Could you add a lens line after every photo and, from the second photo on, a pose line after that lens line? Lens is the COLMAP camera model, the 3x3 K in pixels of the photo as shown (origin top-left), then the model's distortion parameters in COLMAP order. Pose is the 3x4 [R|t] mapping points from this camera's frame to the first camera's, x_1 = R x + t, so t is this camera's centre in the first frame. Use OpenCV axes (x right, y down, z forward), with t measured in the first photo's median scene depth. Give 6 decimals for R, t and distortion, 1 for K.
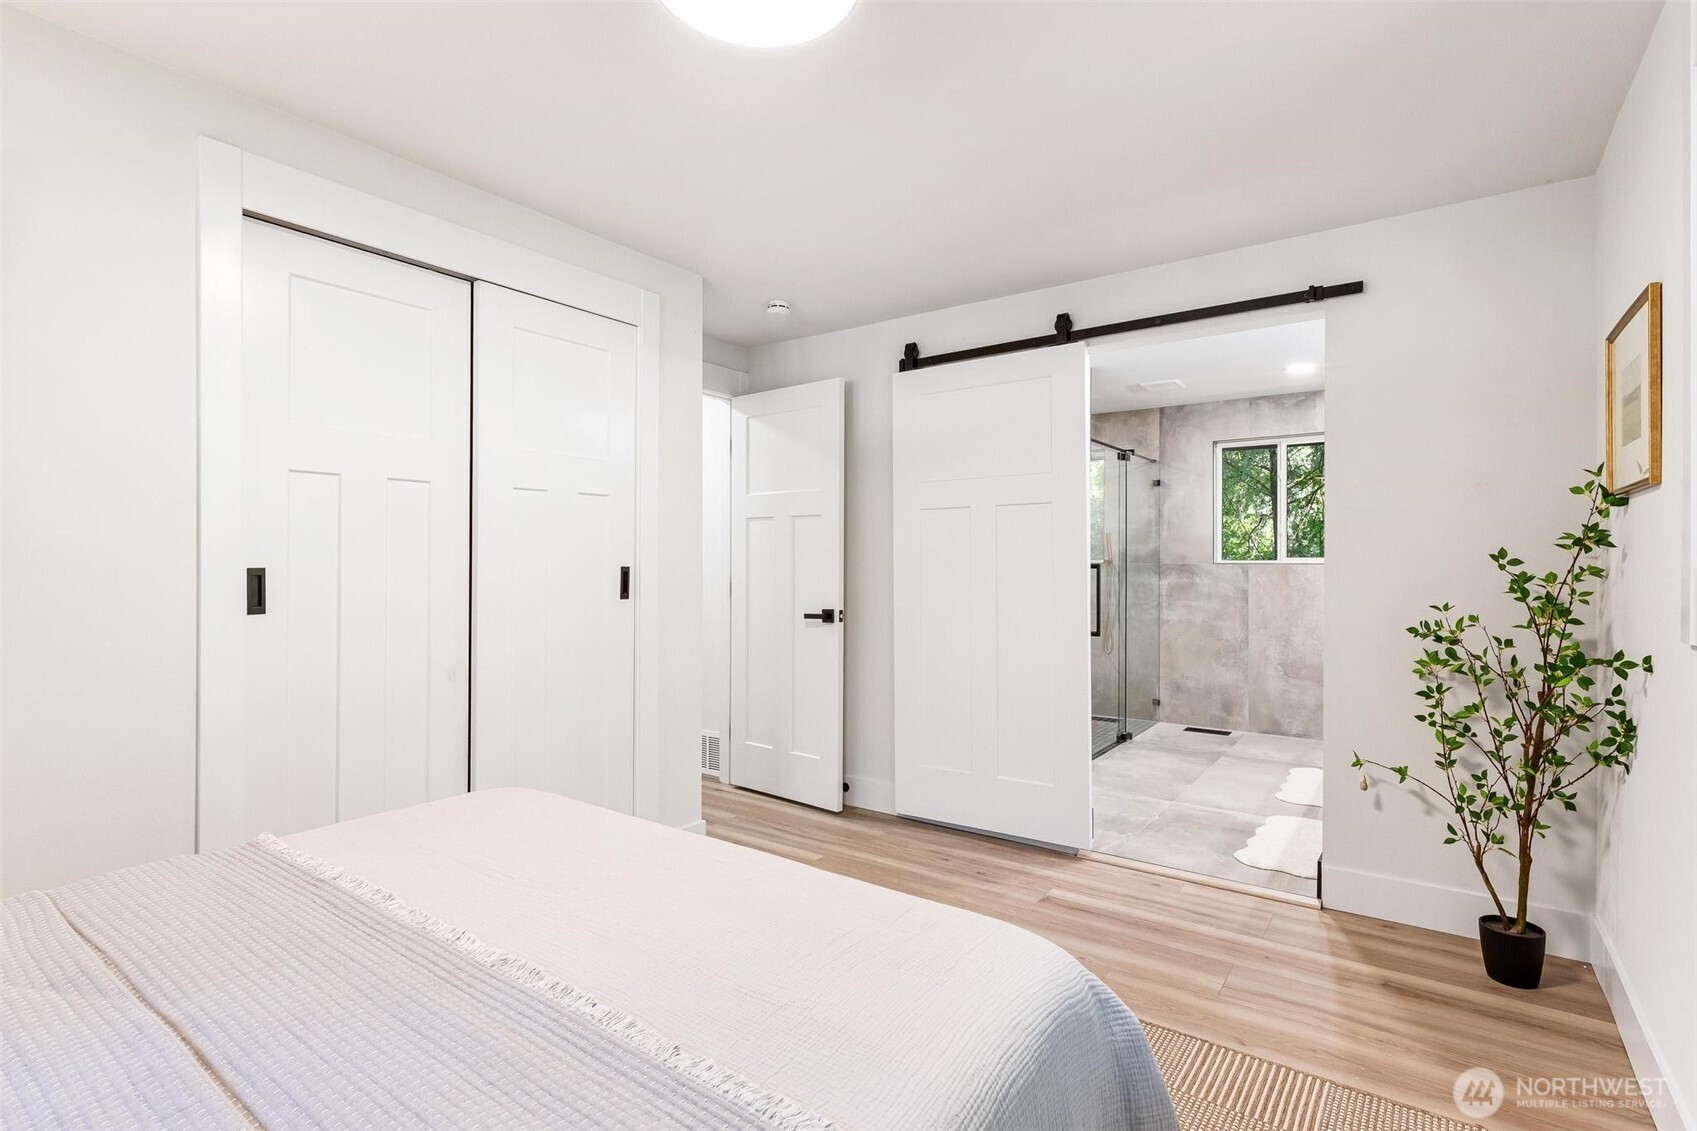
lens RADIAL K [[818.8, 0, 836.5], [0, 818.8, 557.7], [0, 0, 1]] dist [0.002895, -0.001023]
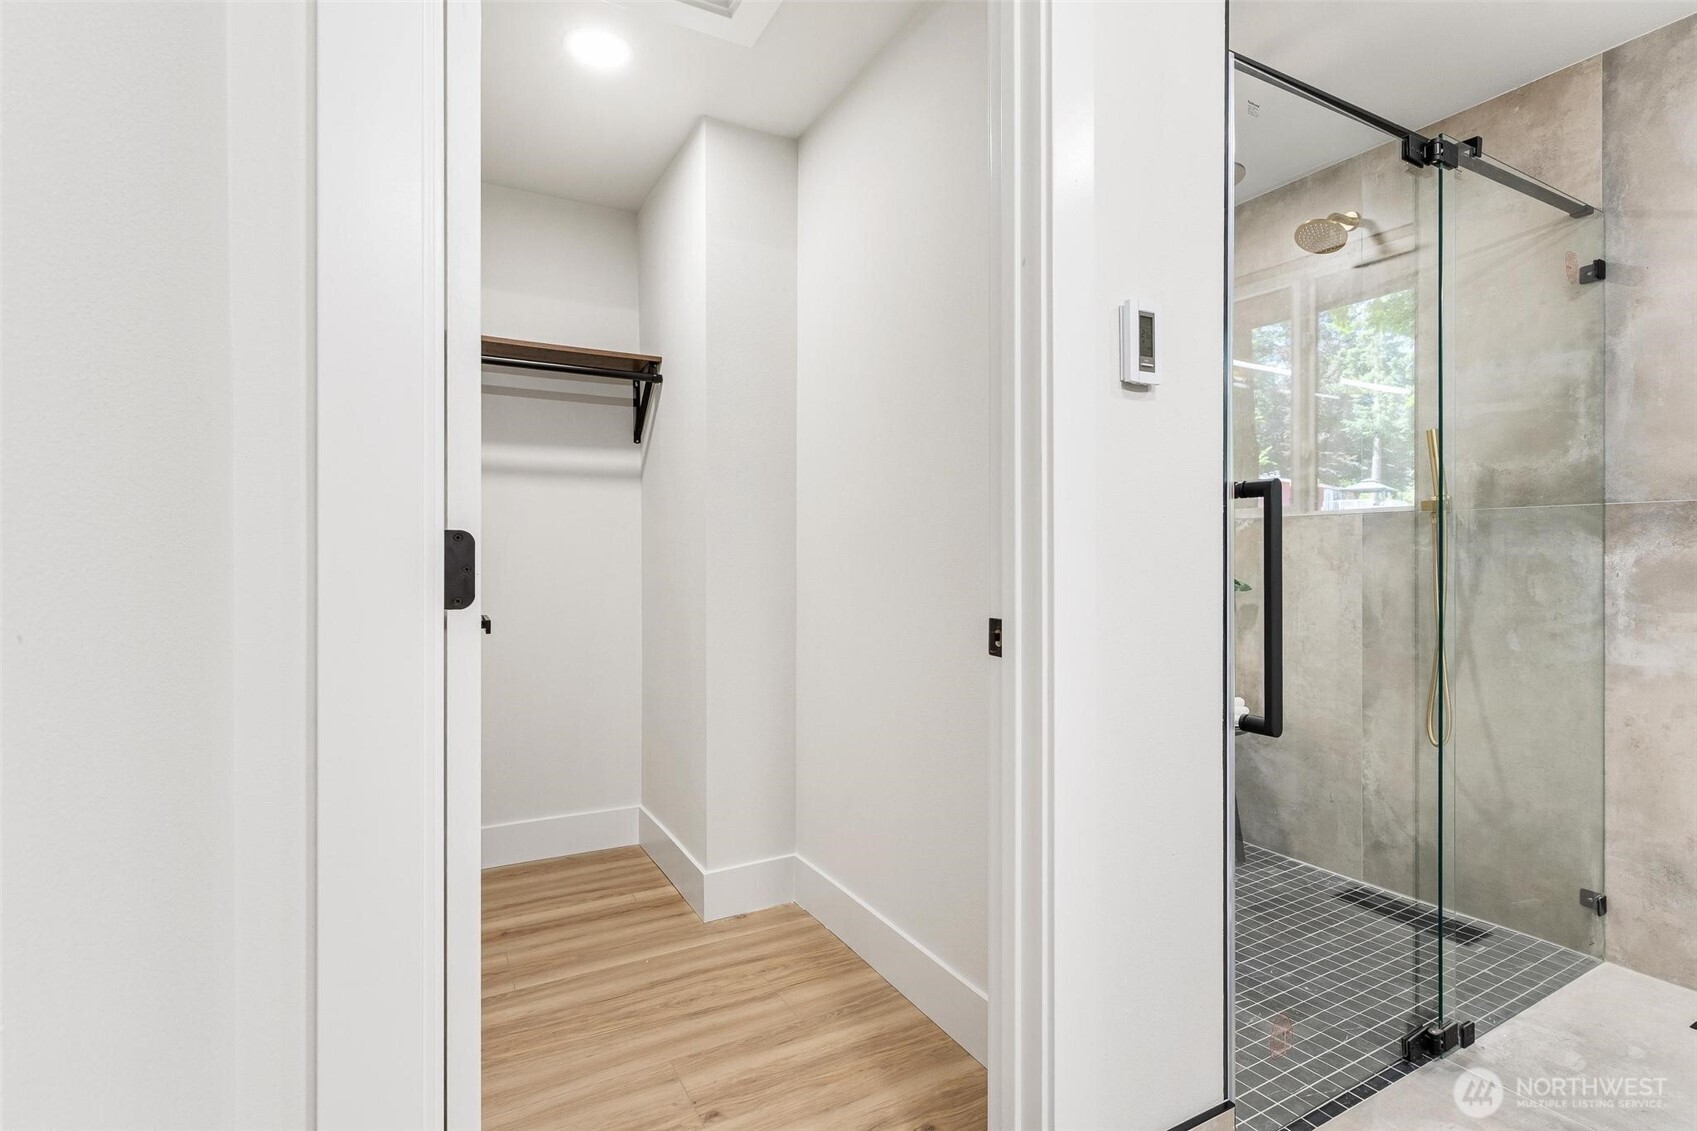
lens RADIAL K [[818.8, 0, 864.7], [0, 818.8, 560.6], [0, 0, 1]] dist [0.002895, -0.001023]
pose [[0.912230, -0.005907, -0.409635, 0.257856], [0.009054, 0.999943, 0.005745, 0.027070], [0.409578, -0.008950, 0.912231, 0.570503]]
